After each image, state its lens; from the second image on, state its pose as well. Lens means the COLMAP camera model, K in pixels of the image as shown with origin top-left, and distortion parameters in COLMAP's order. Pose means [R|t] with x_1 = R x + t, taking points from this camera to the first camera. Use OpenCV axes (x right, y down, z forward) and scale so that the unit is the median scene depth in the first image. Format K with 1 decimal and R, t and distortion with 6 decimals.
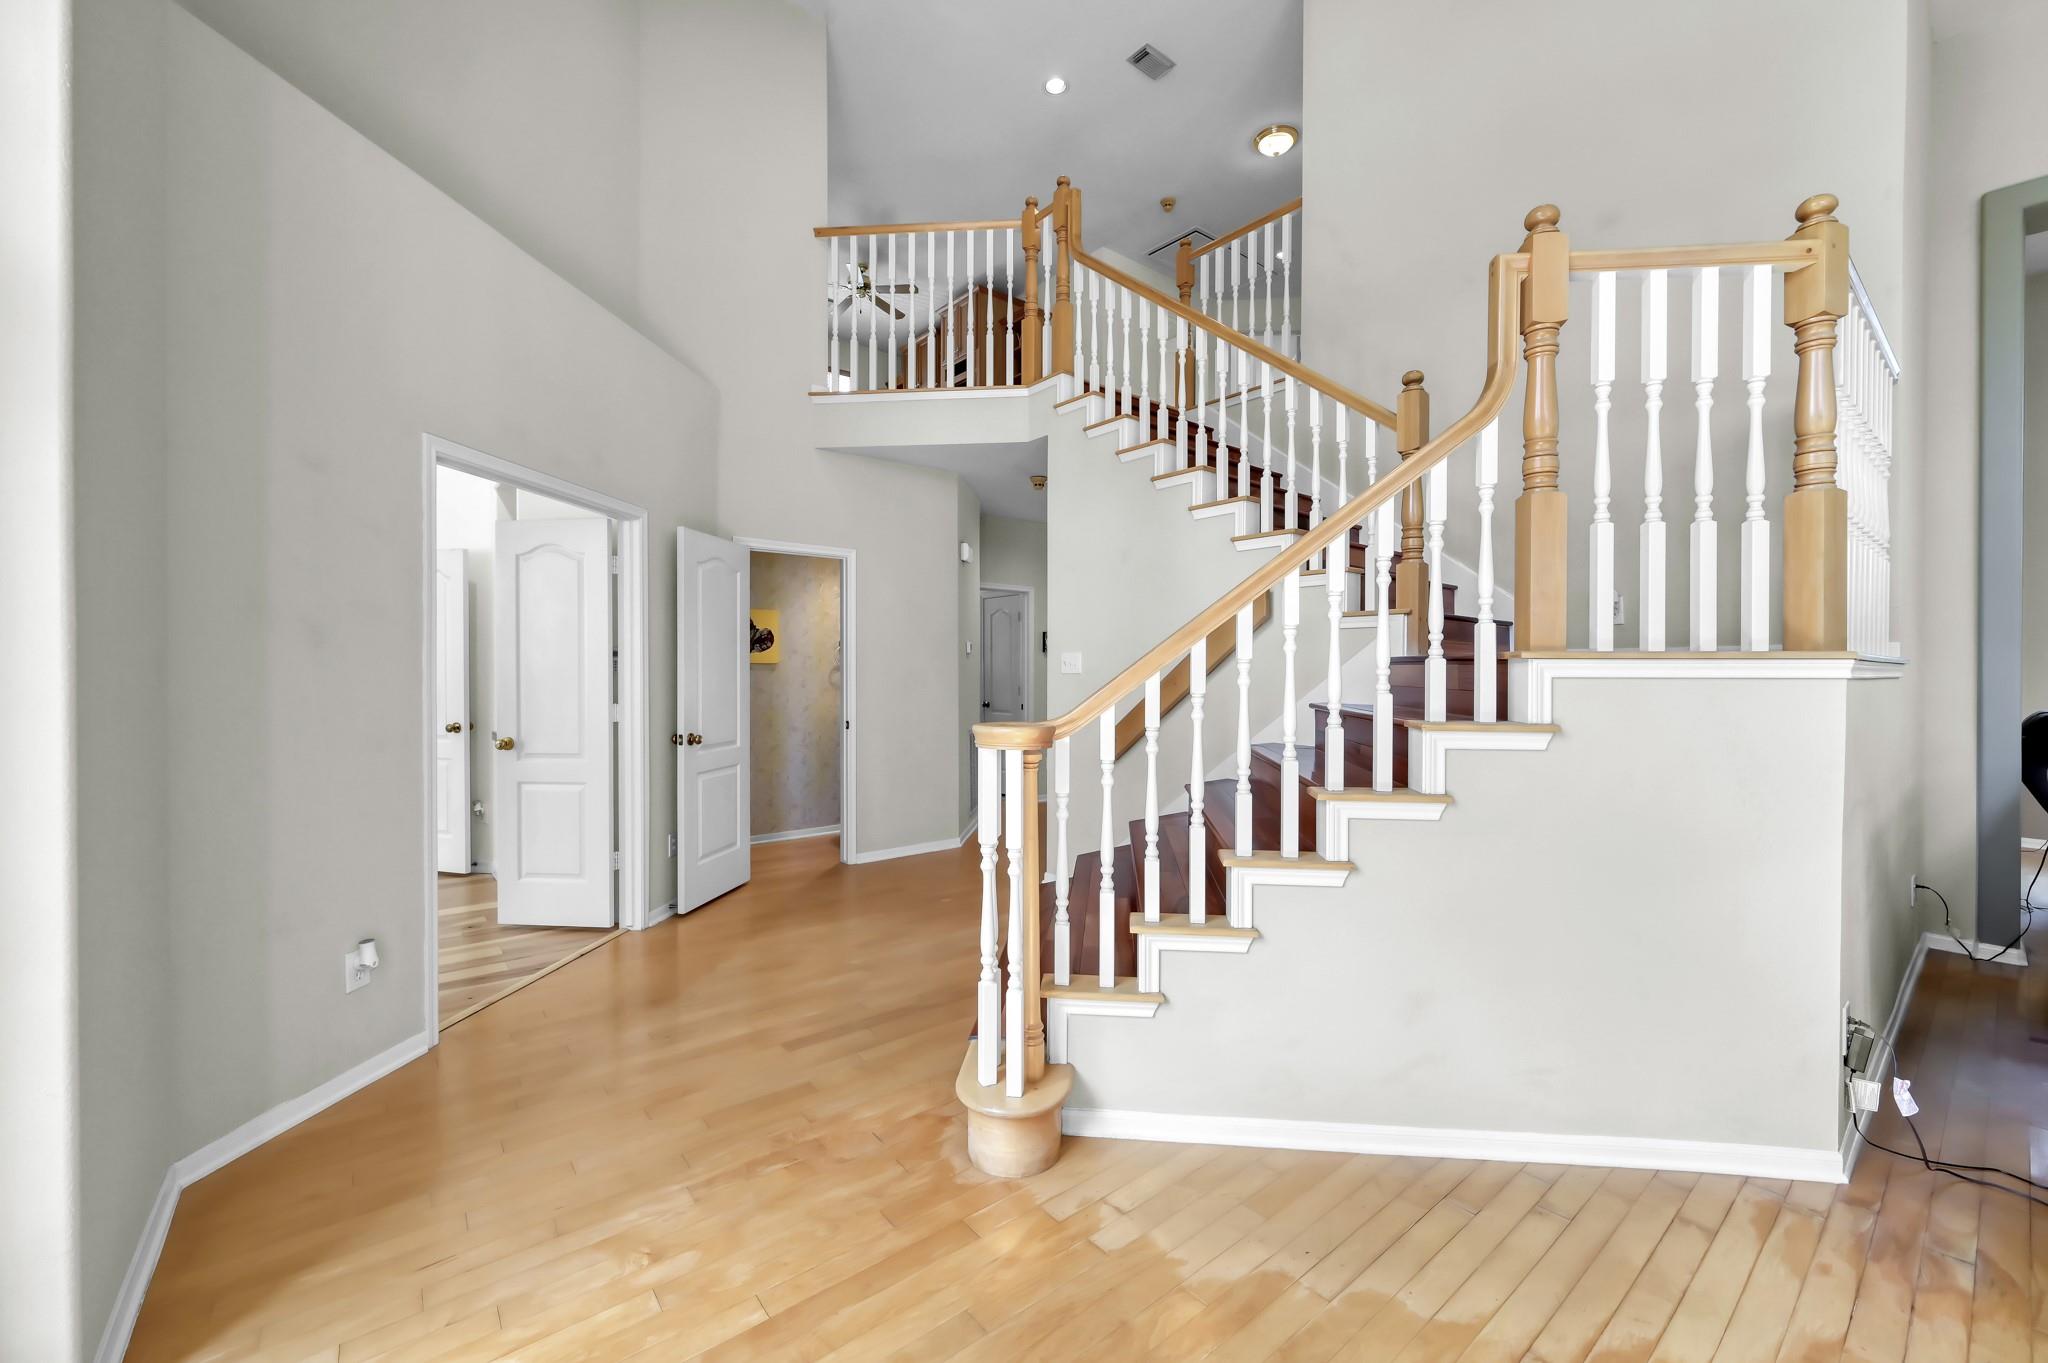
lens RADIAL K [[823.2, 0, 1039.7], [0, 823.2, 671.6], [0, 0, 1]] dist [0.004153, 0.000032]
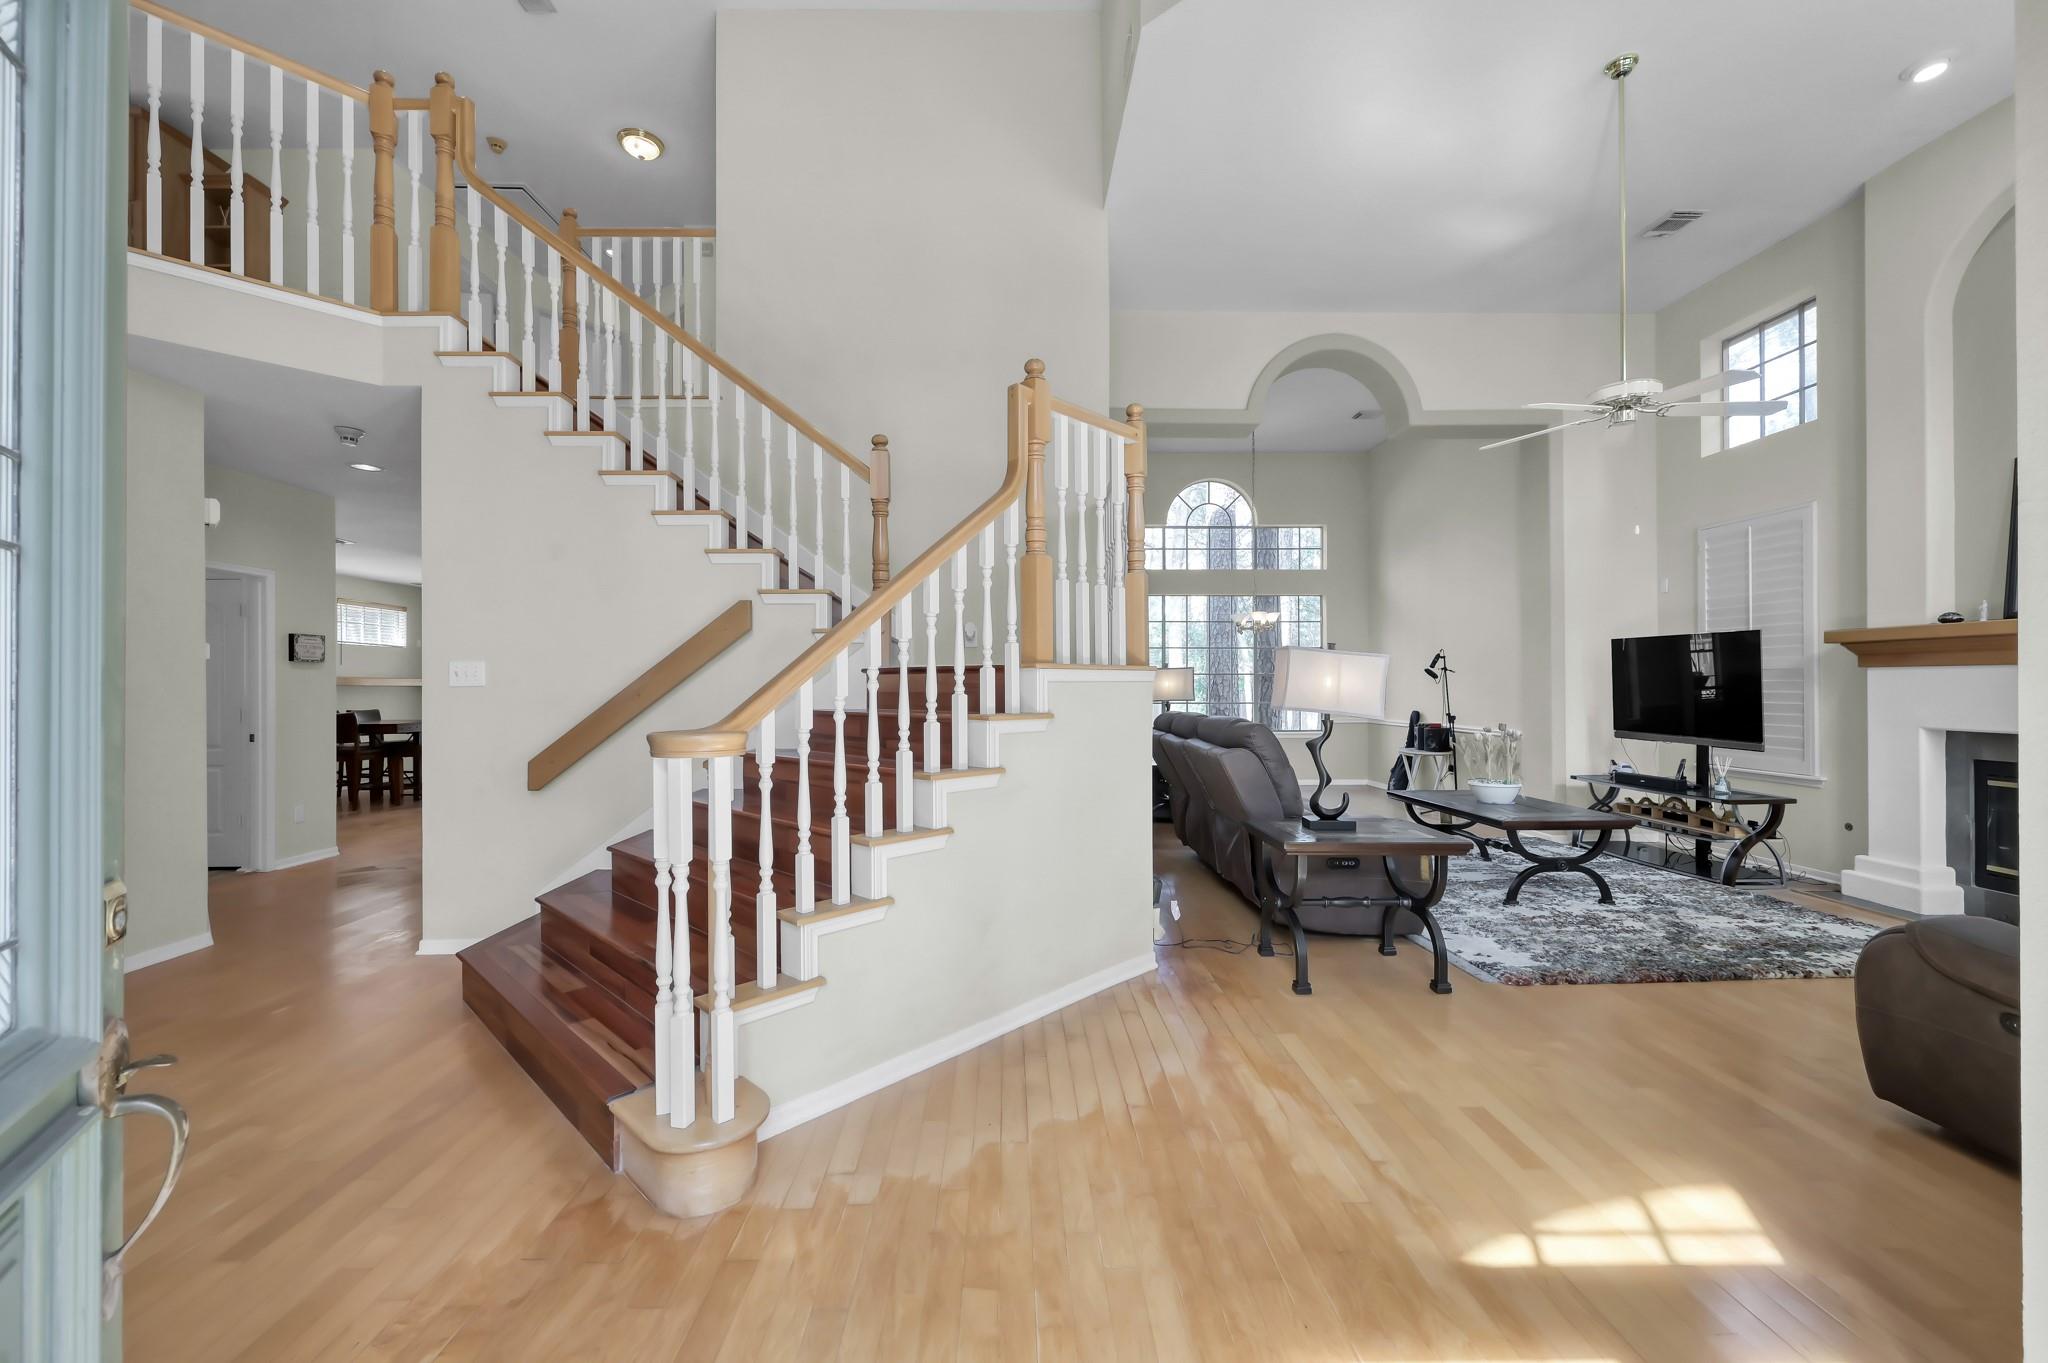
lens RADIAL K [[823.2, 0, 1012.5], [0, 823.2, 677.7], [0, 0, 1]] dist [0.004153, 0.000032]
pose [[0.616484, 0.002154, 0.787364, -0.371066], [0.009103, 0.999910, -0.009862, 0.009348], [-0.787315, 0.013247, 0.616409, 0.092350]]
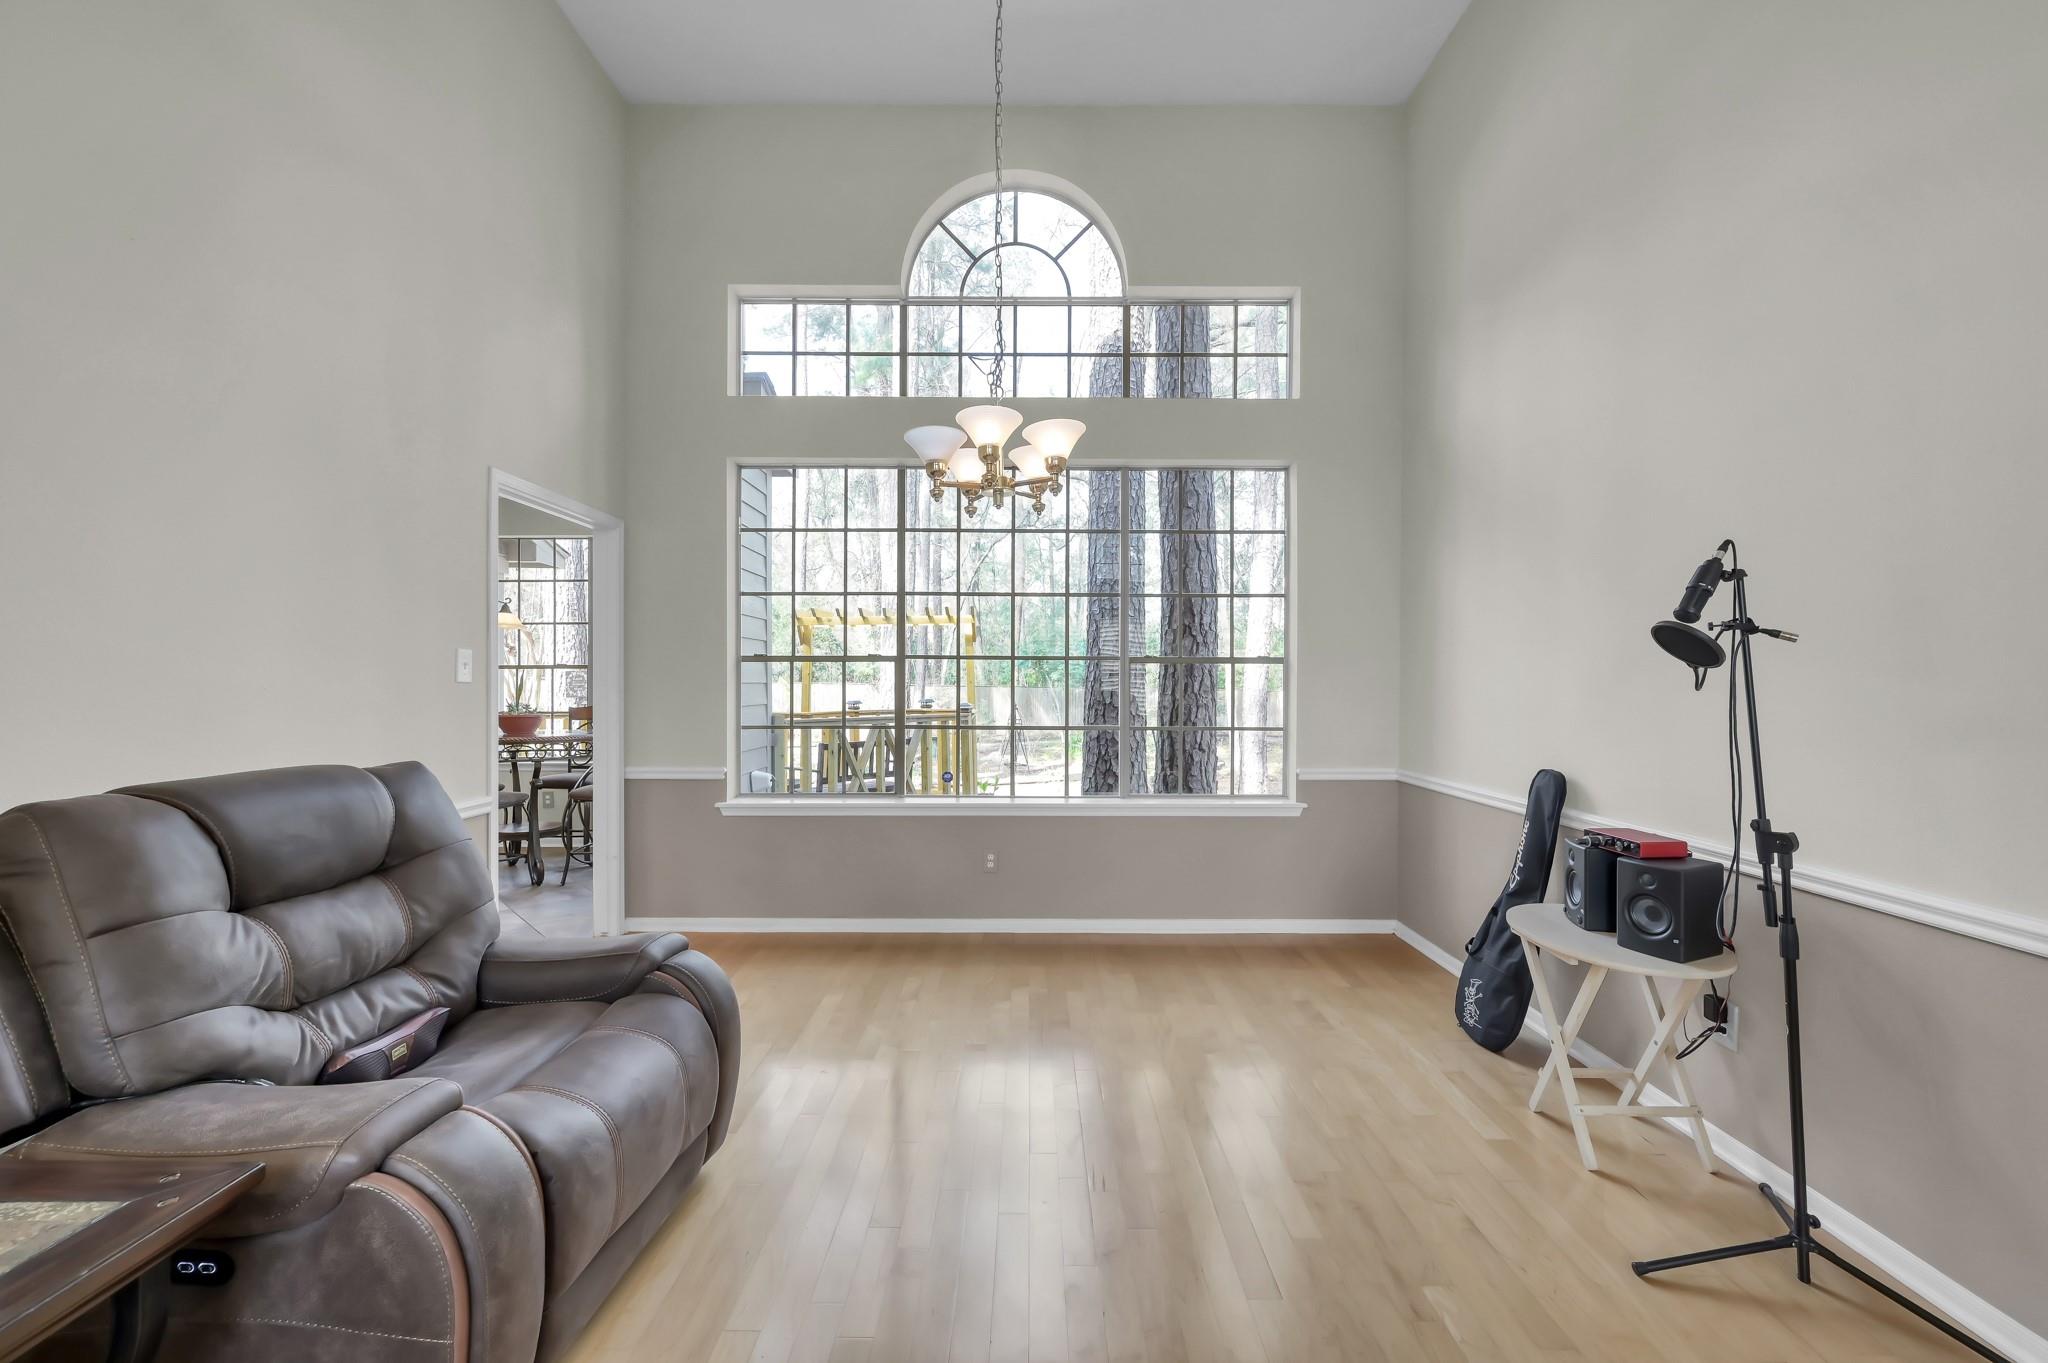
lens RADIAL K [[823.2, 0, 1031.5], [0, 823.2, 674.8], [0, 0, 1]] dist [0.004153, 0.000032]
pose [[0.613754, -0.003813, 0.789488, 1.574107], [0.004427, 0.999989, 0.001388, 0.002278], [-0.789485, 0.002643, 0.613764, 0.618110]]
